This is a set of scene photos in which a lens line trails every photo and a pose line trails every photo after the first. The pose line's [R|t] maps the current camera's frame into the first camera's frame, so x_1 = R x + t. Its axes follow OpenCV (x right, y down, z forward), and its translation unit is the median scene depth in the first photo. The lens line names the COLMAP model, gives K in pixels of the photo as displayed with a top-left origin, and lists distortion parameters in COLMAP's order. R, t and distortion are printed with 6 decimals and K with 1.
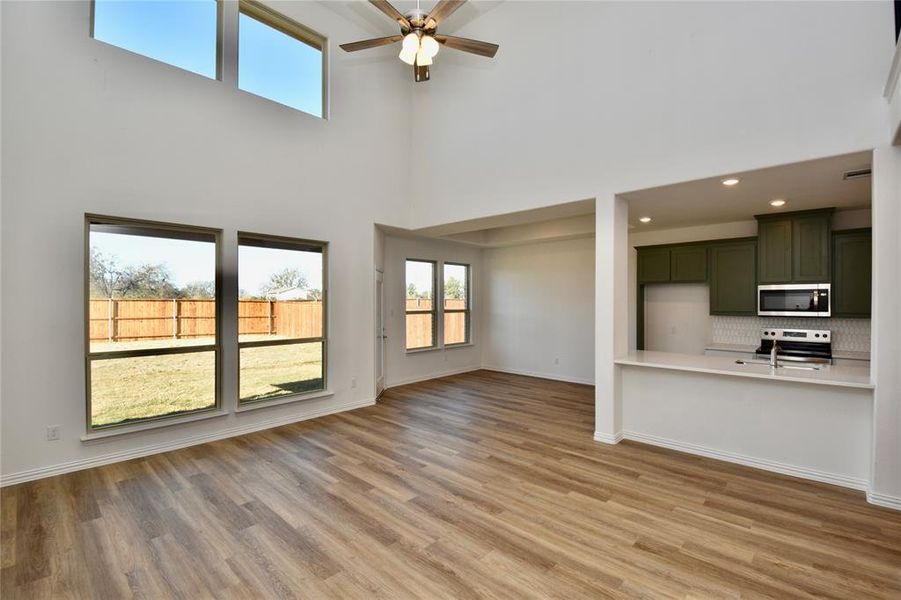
lens RADIAL K [[402.7, 0, 457.8], [0, 402.7, 303.8], [0, 0, 1]] dist [-0.013373, -0.006541]
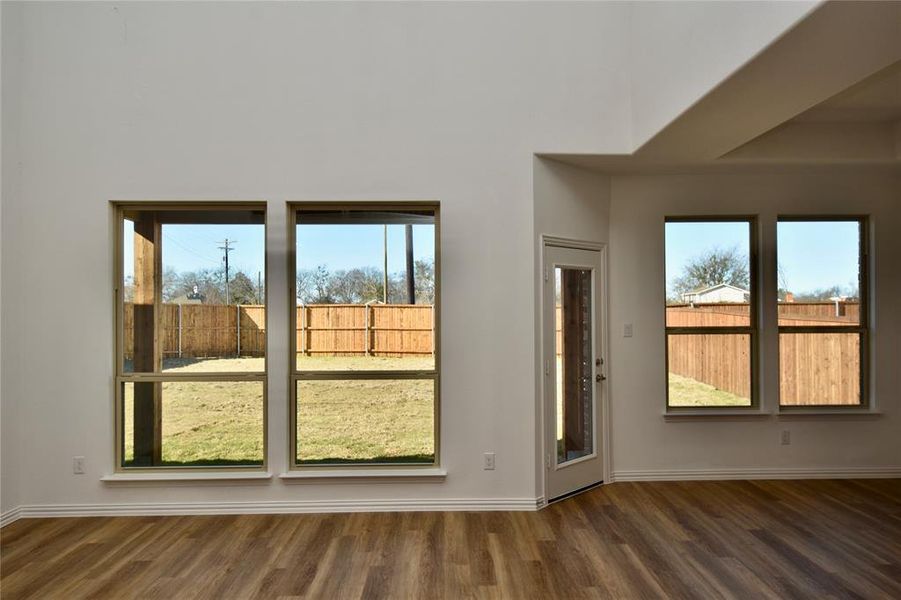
lens RADIAL K [[632.5, 0, 455.4], [0, 632.5, 297.8], [0, 0, 1]] dist [0.003456, -0.000799]
pose [[0.693413, -0.012544, -0.720432, 0.369049], [-0.001625, 0.999819, -0.018973, -0.003557], [0.720539, 0.014326, 0.693267, 0.457627]]
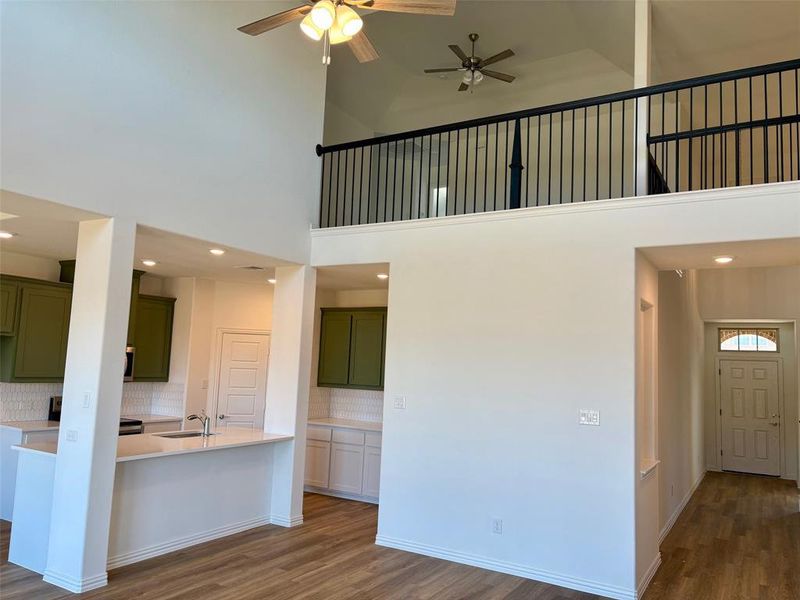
lens RADIAL K [[602.2, 0, 402.6], [0, 602.2, 302.3], [0, 0, 1]] dist [0.048651, -0.029440]
pose [[-0.198206, 0.092228, 0.975812, -0.673266], [-0.033595, 0.994339, -0.100803, -0.032647], [-0.979585, -0.052762, -0.193985, 0.650263]]
